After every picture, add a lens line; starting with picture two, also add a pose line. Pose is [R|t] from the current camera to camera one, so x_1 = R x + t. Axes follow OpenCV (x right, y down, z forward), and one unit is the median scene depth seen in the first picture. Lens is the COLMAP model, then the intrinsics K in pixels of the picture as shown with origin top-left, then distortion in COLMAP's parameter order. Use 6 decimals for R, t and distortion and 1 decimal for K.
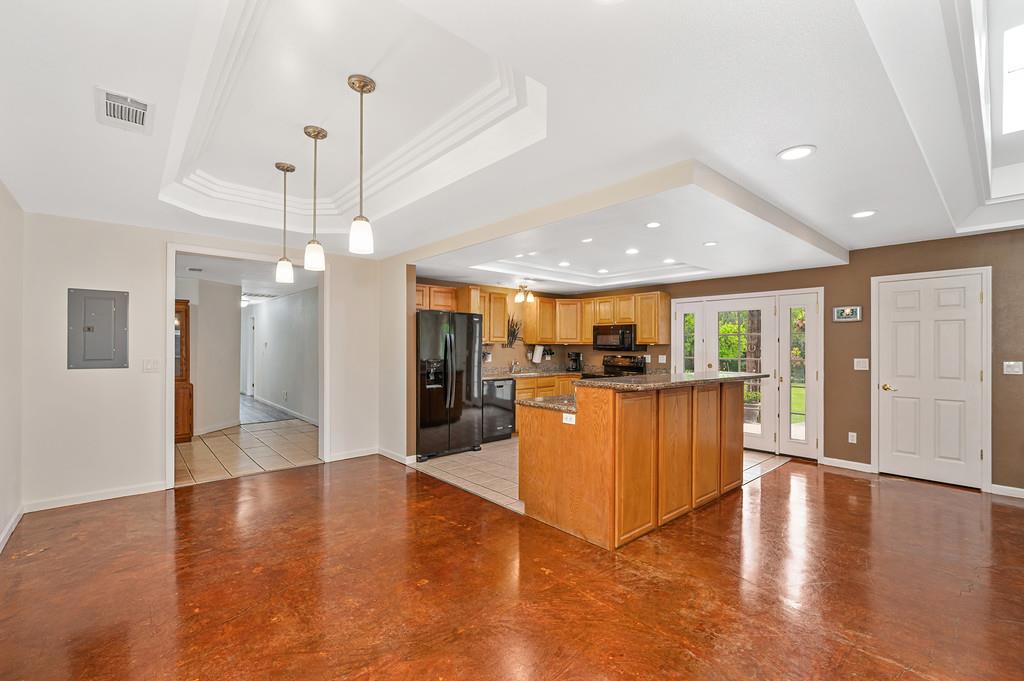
lens RADIAL K [[440.2, 0, 512.6], [0, 440.2, 342.8], [0, 0, 1]] dist [0.000189, 0.000001]
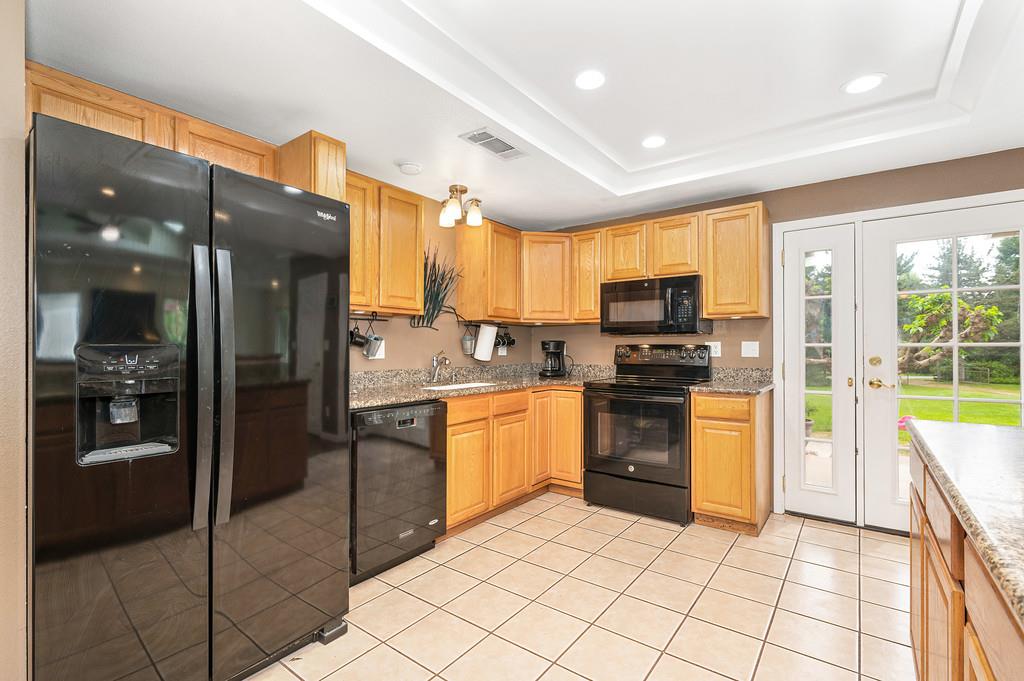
lens RADIAL K [[463.7, 0, 515.4], [0, 463.7, 343.1], [0, 0, 1]] dist [0.000029, -0.000031]
pose [[0.977858, -0.000444, 0.209269, -0.018175], [0.001129, 0.999994, -0.003153, 0.029483], [-0.209267, 0.003319, 0.977853, 0.519539]]
